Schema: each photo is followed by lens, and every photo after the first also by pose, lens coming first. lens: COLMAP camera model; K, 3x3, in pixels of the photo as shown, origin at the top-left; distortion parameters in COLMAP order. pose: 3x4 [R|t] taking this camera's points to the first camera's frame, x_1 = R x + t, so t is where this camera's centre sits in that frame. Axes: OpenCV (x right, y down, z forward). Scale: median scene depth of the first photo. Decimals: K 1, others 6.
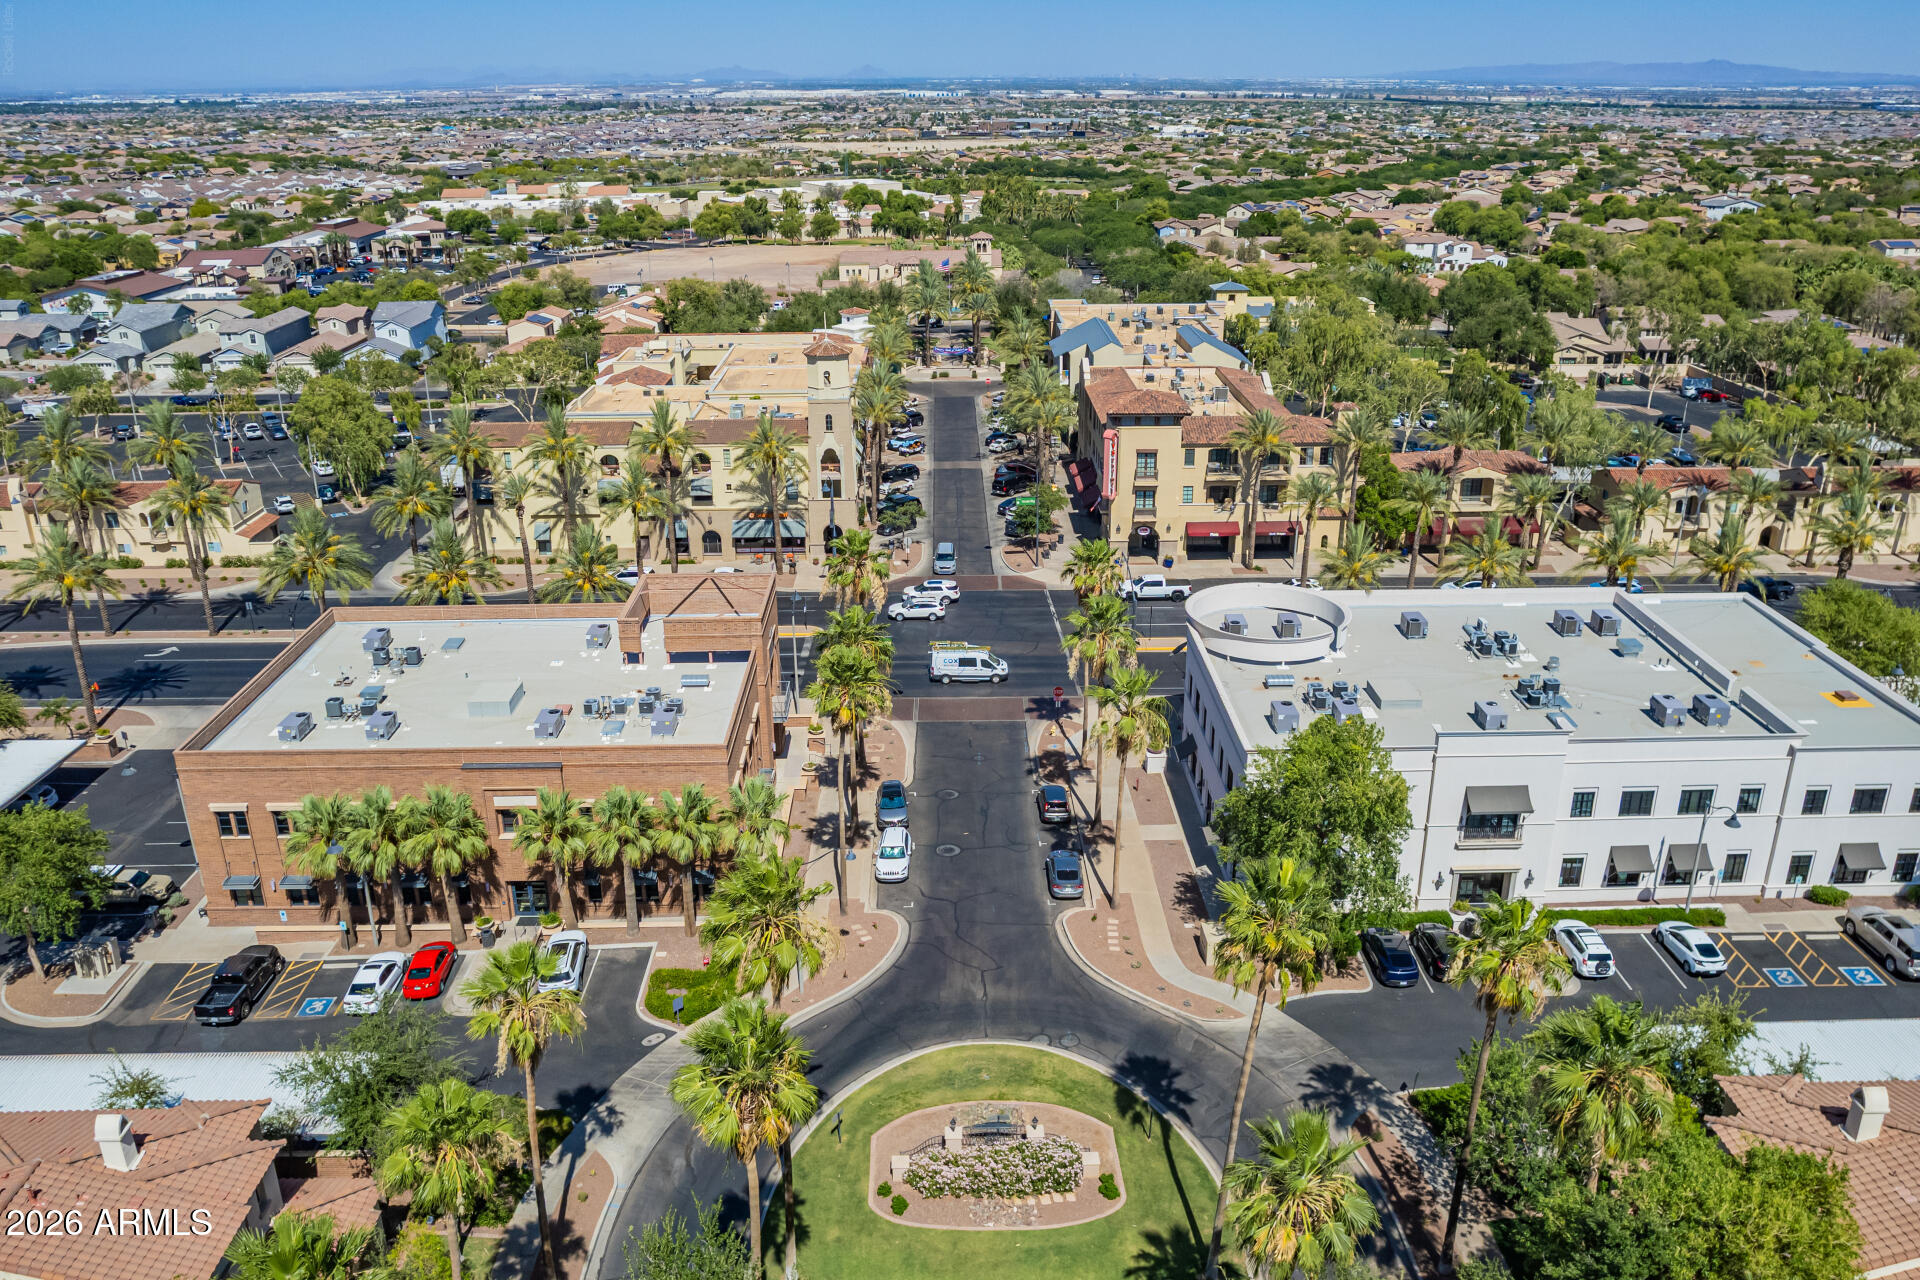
lens RADIAL K [[1498.8, 0, 960.0], [0, 1498.8, 640.0], [0, 0, 1]] dist [-0.078619, 0.073987]
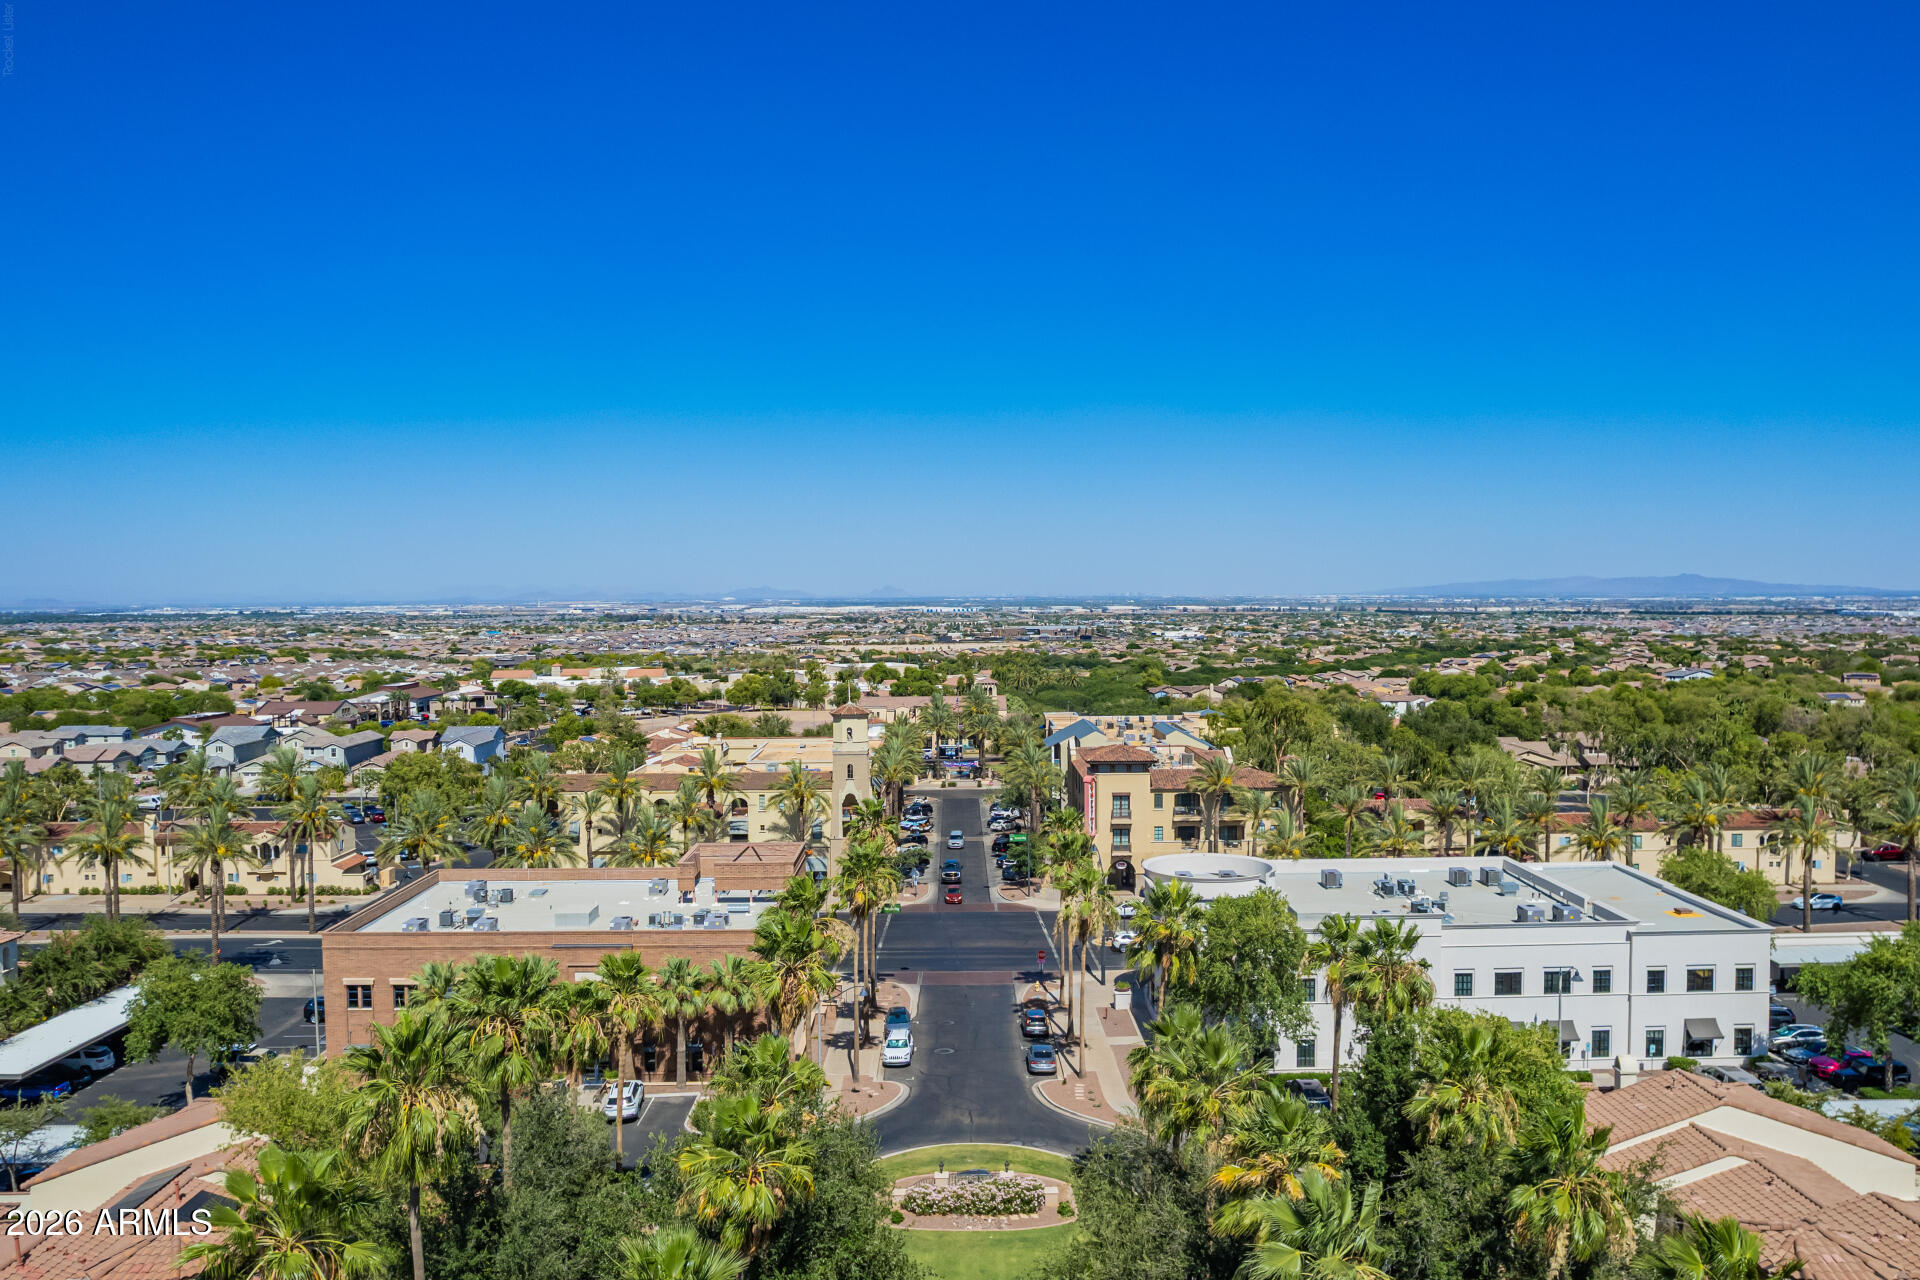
lens RADIAL K [[1517.2, 0, 960.0], [0, 1517.2, 640.0], [0, 0, 1]] dist [-0.044636, -0.007193]
pose [[0.999938, -0.001811, -0.010947, 0.006815], [-0.001941, 0.942826, -0.333281, 0.087539], [0.010925, 0.333282, 0.942764, -0.090723]]
